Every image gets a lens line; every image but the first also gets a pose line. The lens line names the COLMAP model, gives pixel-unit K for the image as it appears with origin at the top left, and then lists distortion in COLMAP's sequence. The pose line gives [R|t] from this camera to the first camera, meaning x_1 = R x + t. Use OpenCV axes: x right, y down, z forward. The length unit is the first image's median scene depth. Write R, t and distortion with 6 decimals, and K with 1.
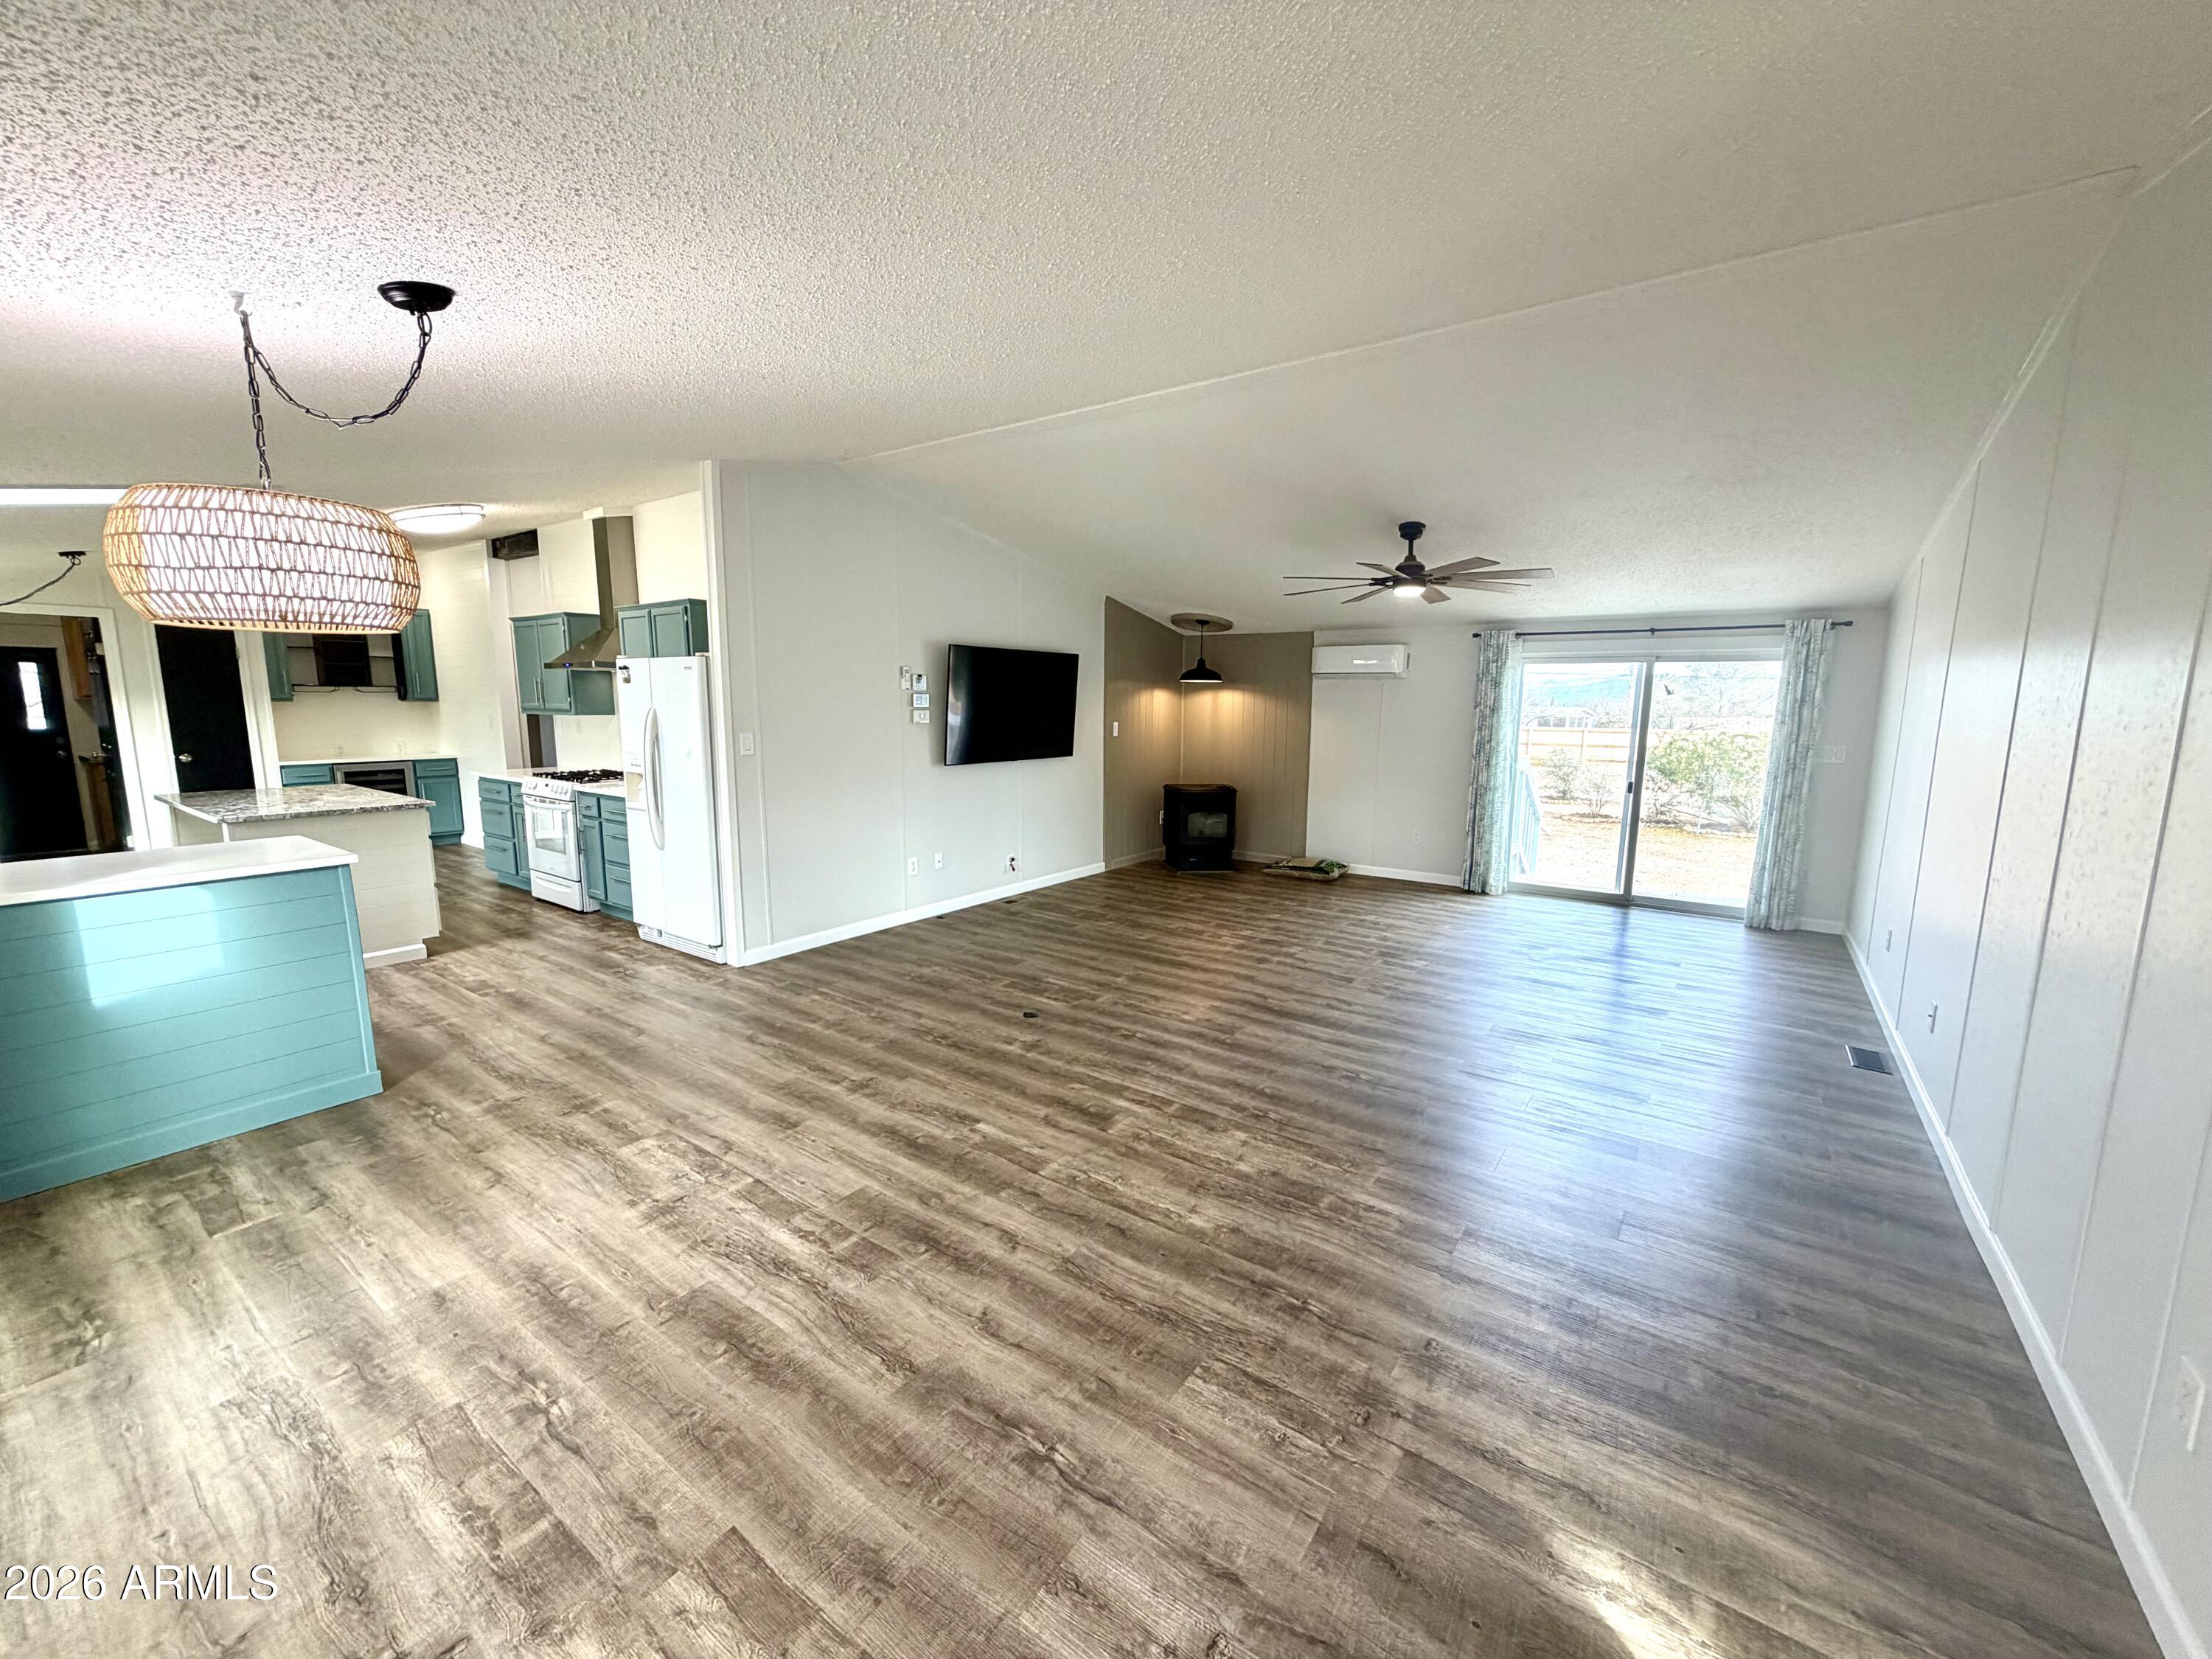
lens RADIAL K [[886.2, 0, 1100.5], [0, 886.2, 825.8], [0, 0, 1]] dist [0.002856, -0.000534]
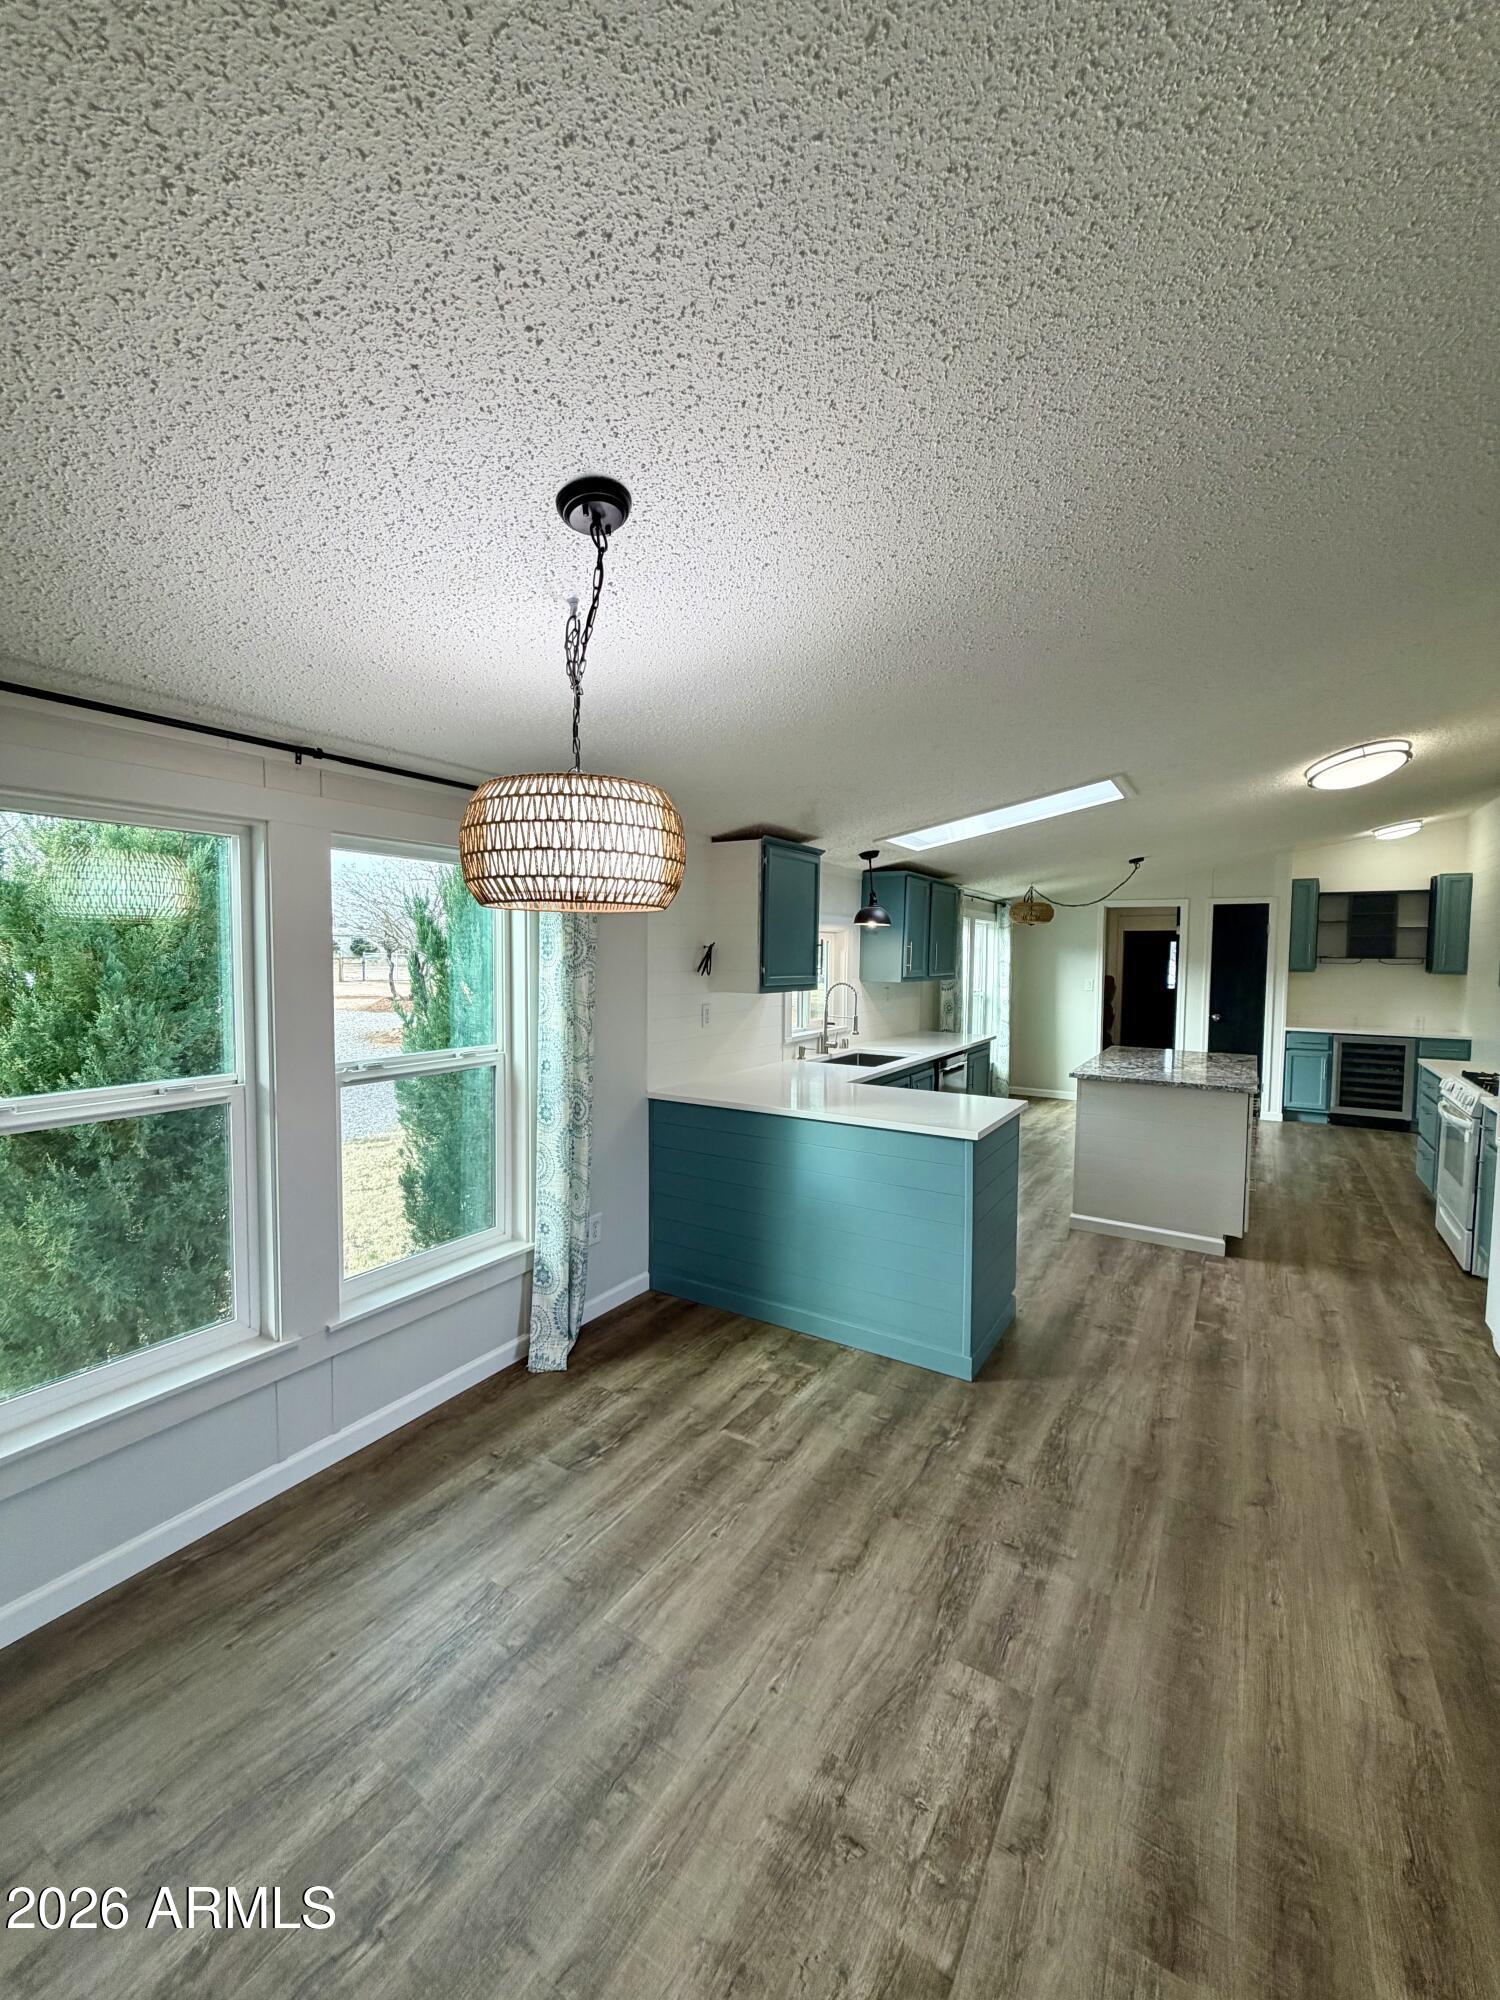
lens RADIAL K [[801.3, 0, 751.0], [0, 801.3, 990.4], [0, 0, 1]] dist [0.002856, -0.000534]
pose [[0.061723, 0.038457, -0.997352, 0.014310], [-0.153308, 0.987764, 0.028599, -0.104489], [0.986249, 0.151137, 0.066864, 0.674961]]
